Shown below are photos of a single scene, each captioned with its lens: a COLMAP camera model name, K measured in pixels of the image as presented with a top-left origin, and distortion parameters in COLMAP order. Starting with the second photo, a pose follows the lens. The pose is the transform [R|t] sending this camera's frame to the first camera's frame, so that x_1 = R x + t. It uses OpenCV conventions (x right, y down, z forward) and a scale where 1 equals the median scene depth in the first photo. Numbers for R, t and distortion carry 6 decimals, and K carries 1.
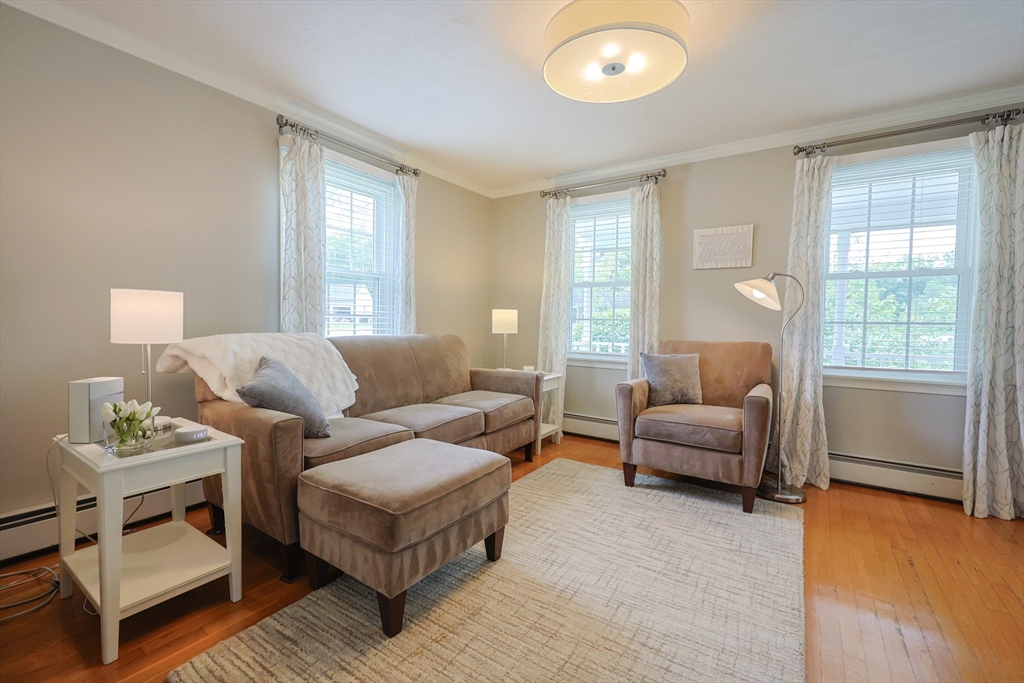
lens RADIAL K [[432.8, 0, 512.8], [0, 432.8, 337.9], [0, 0, 1]] dist [-0.001991, 0.000033]
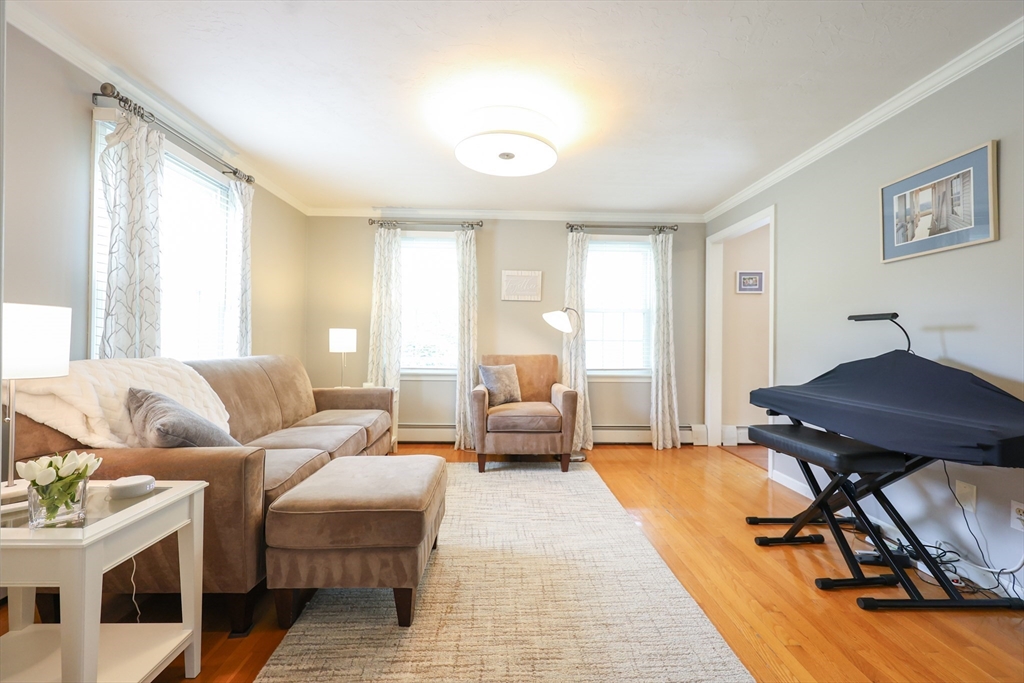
lens RADIAL K [[410.3, 0, 509.7], [0, 410.3, 337.8], [0, 0, 1]] dist [-0.000263, -0.000065]
pose [[0.811539, -0.002661, 0.584293, -0.363895], [0.024417, 0.999271, -0.029362, -0.008878], [-0.583788, 0.038096, 0.811012, -0.022721]]
